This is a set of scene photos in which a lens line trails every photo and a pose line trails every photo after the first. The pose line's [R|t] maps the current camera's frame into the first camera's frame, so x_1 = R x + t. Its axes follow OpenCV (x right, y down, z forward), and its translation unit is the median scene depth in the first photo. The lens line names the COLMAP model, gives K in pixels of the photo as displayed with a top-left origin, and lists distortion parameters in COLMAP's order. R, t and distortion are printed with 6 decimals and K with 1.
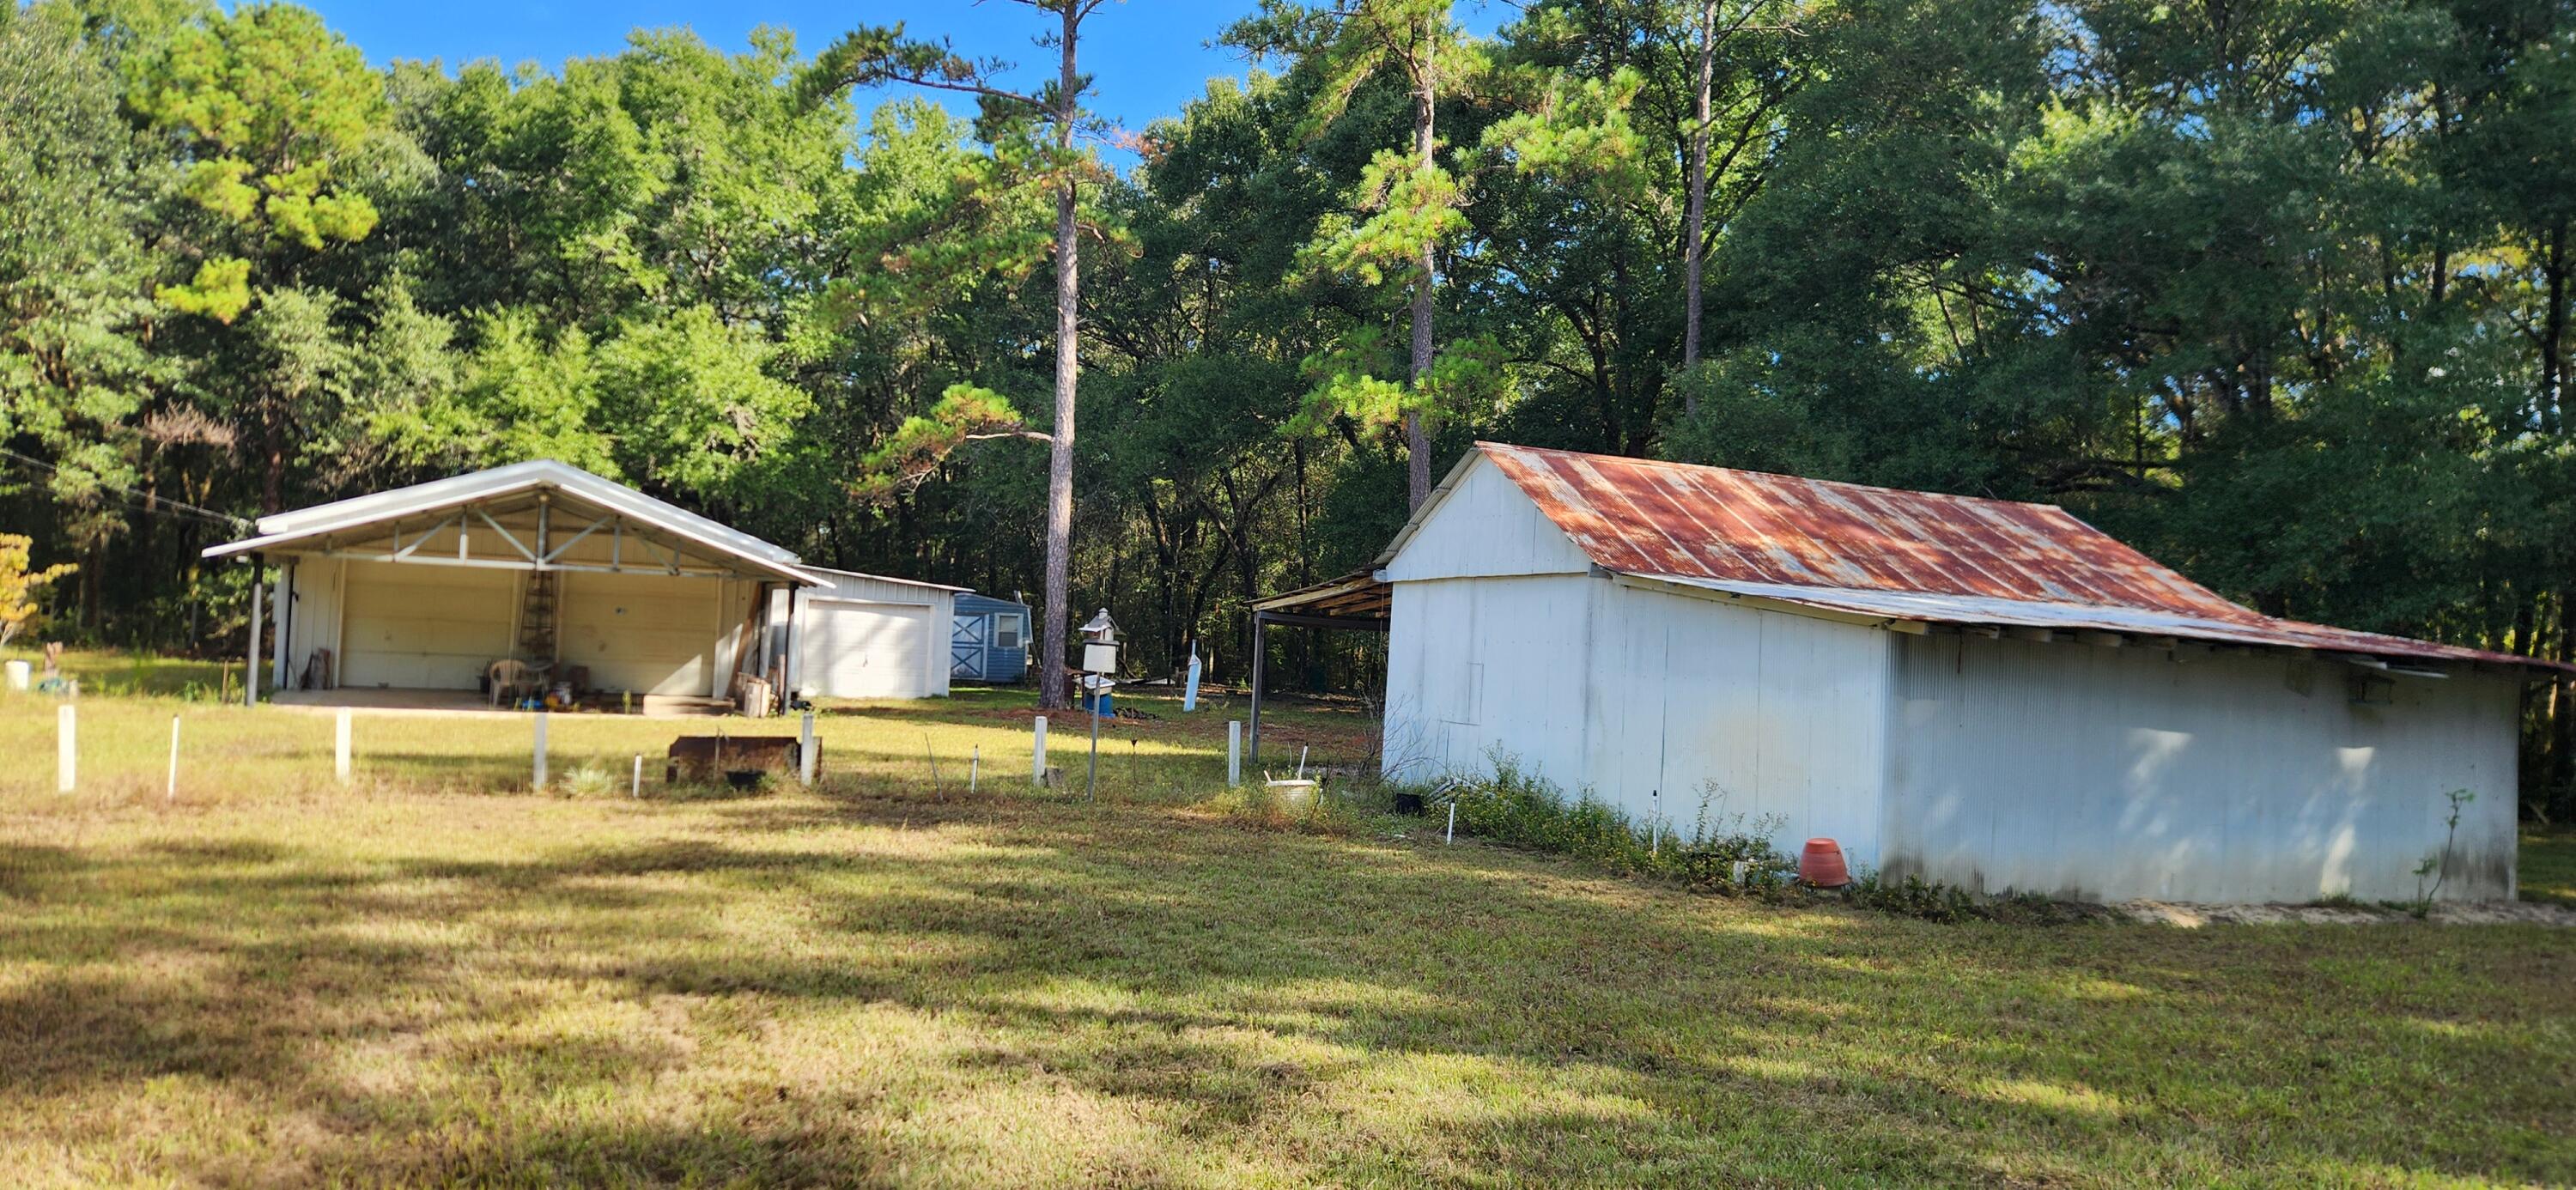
lens RADIAL K [[1686.6, 0, 1288.0], [0, 1686.6, 595.0], [0, 0, 1]] dist [0.130293, -0.102661]
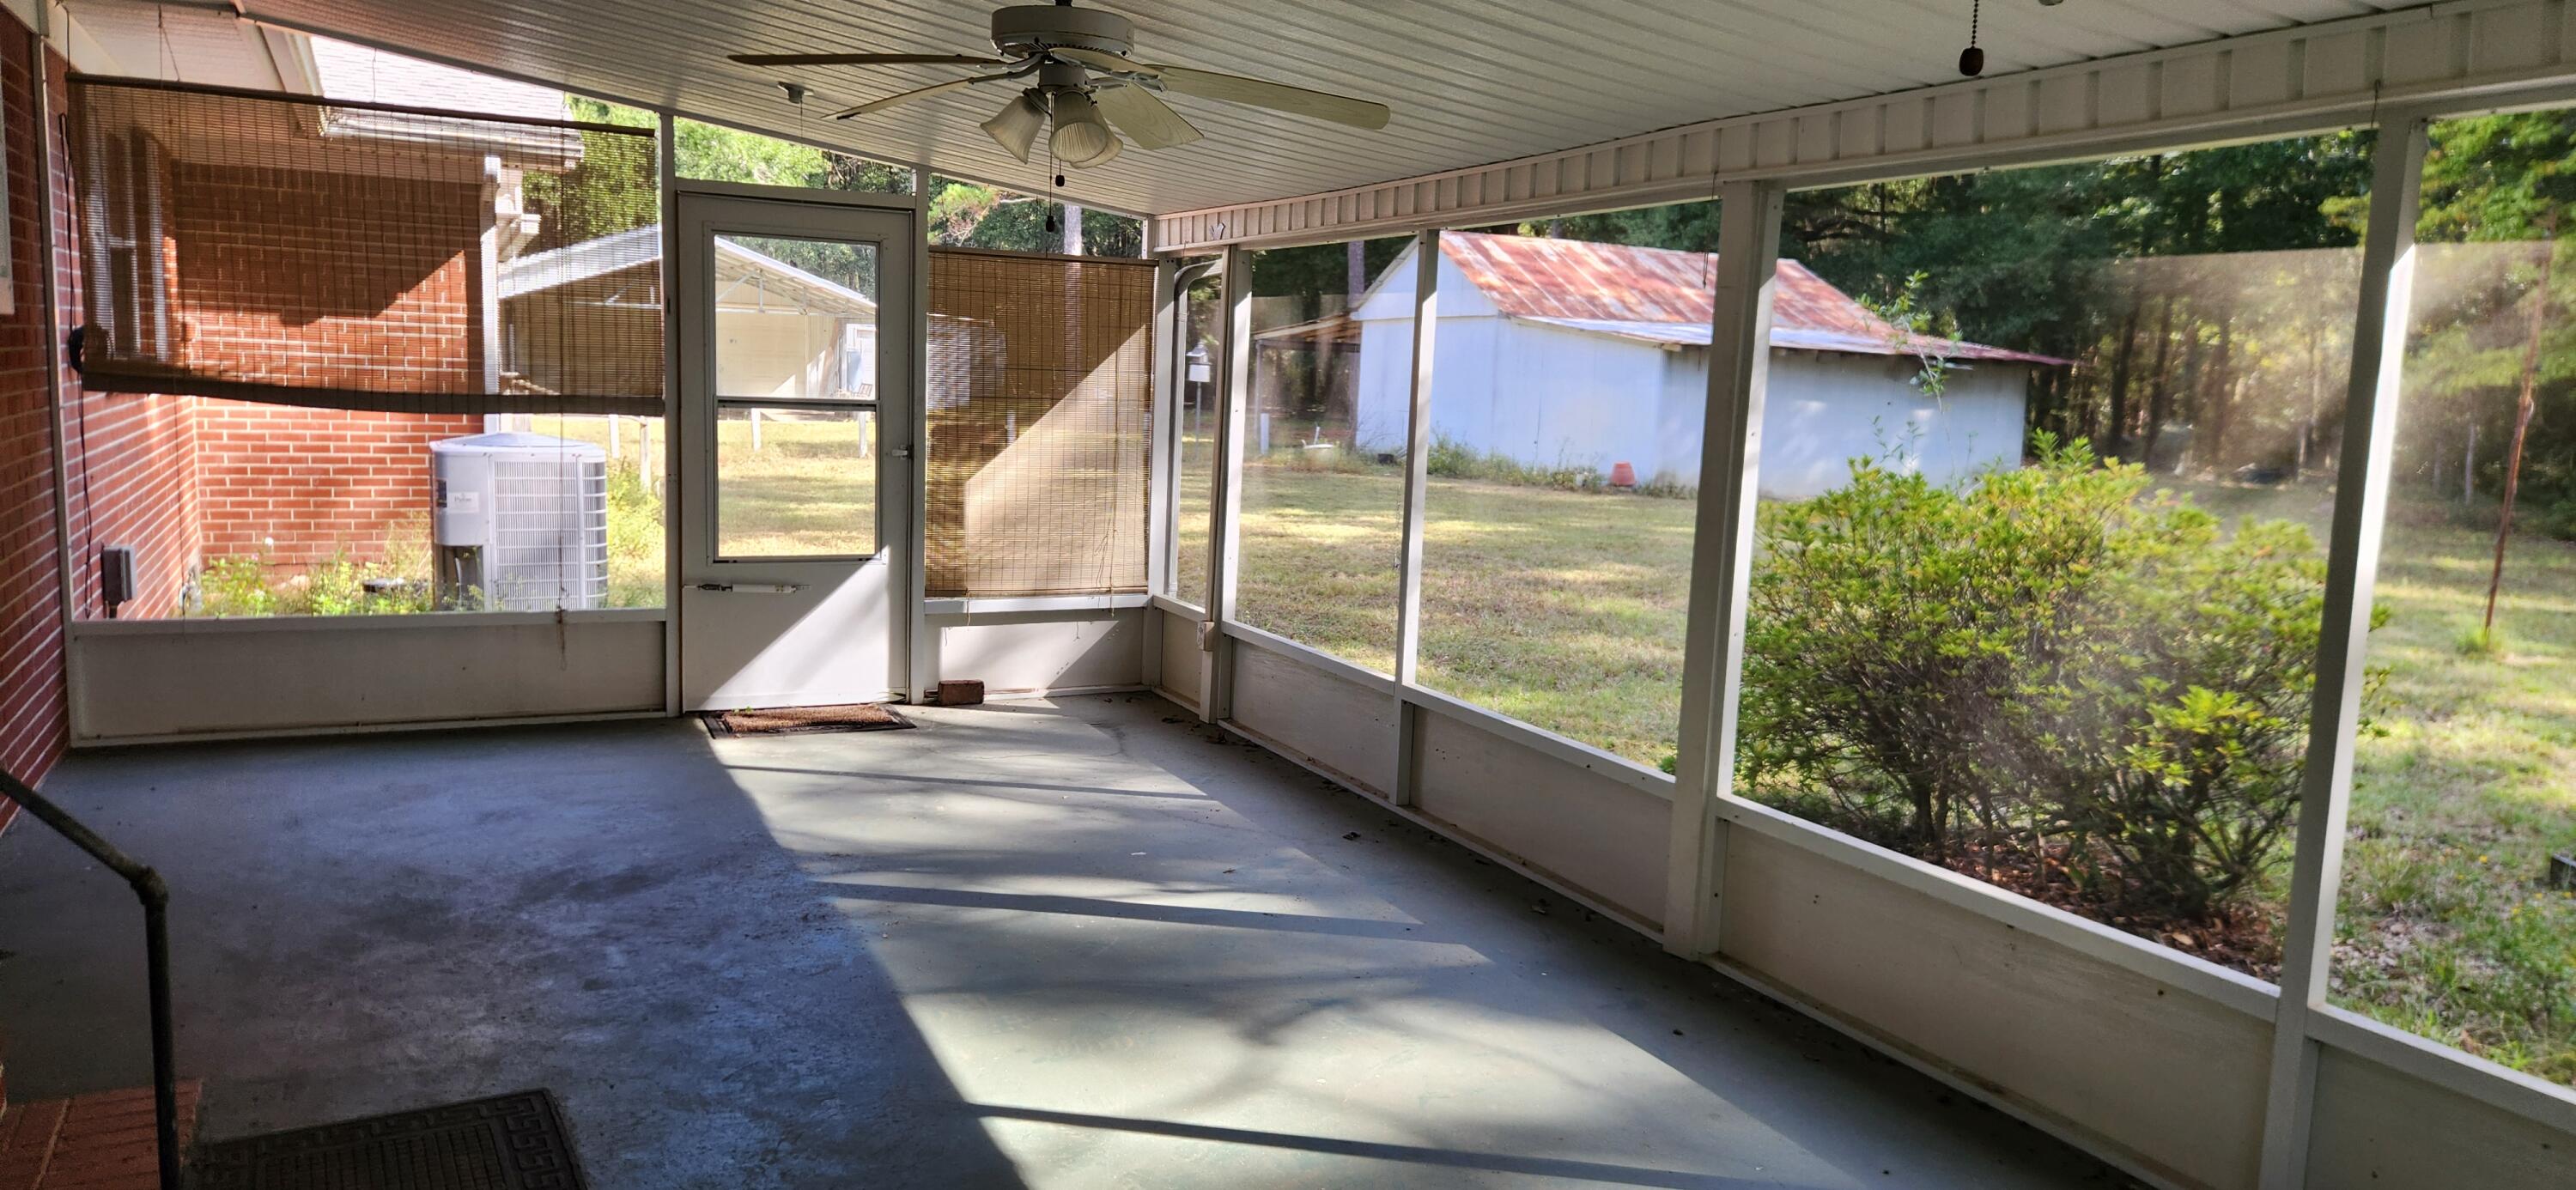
lens RADIAL K [[1686.6, 0, 1288.0], [0, 1686.6, 595.0], [0, 0, 1]] dist [0.130293, -0.102661]
pose [[0.996461, -0.023943, 0.080571, -0.150157], [0.010399, 0.986324, 0.164490, -0.017186], [-0.083407, -0.163070, 0.983083, -0.594602]]
